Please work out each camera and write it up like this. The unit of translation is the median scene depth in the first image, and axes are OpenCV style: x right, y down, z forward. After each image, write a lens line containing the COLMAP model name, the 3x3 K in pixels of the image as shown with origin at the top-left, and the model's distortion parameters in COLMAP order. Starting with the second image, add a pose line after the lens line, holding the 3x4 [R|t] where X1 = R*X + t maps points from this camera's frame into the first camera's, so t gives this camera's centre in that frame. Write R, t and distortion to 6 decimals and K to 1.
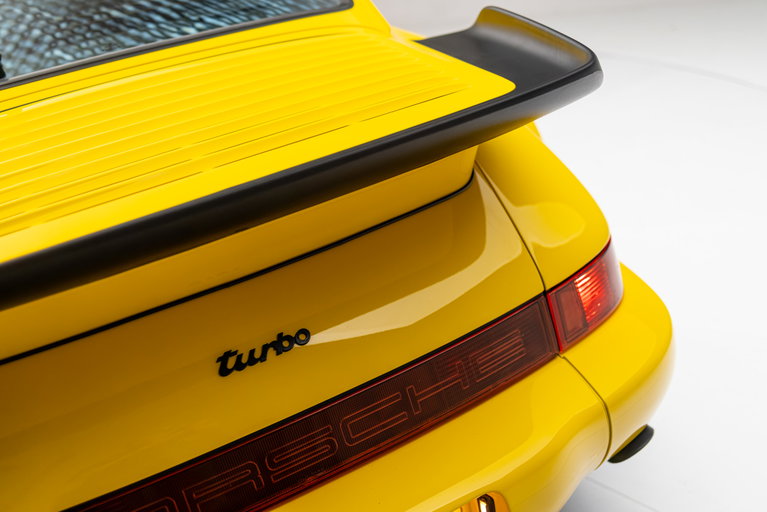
lens RADIAL K [[778.2, 0, 383.8], [0, 778.2, 255.9], [0, 0, 1]] dist [0.050181, 0.000000]
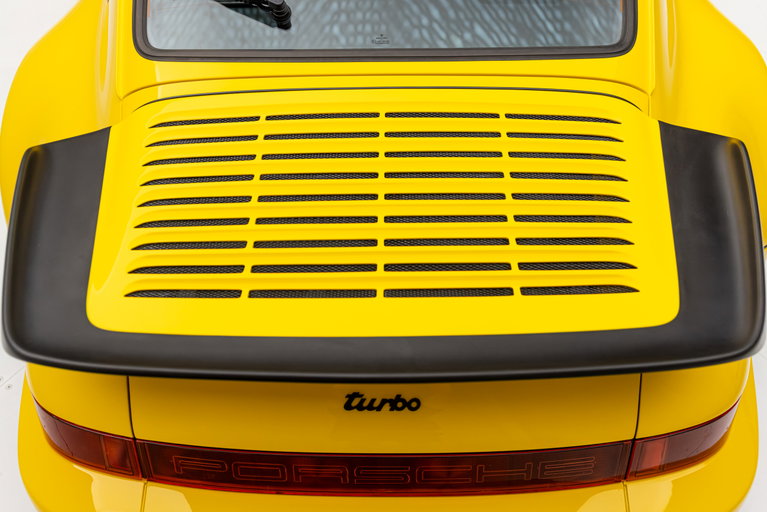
lens RADIAL K [[778.2, 0, 383.7], [0, 778.2, 255.8], [0, 0, 1]] dist [0.050181, 0.000000]
pose [[0.878337, 0.441025, -0.184447, -0.020940], [-0.328658, 0.837293, 0.436949, -0.602715], [0.347141, -0.323168, 0.880372, -0.042949]]
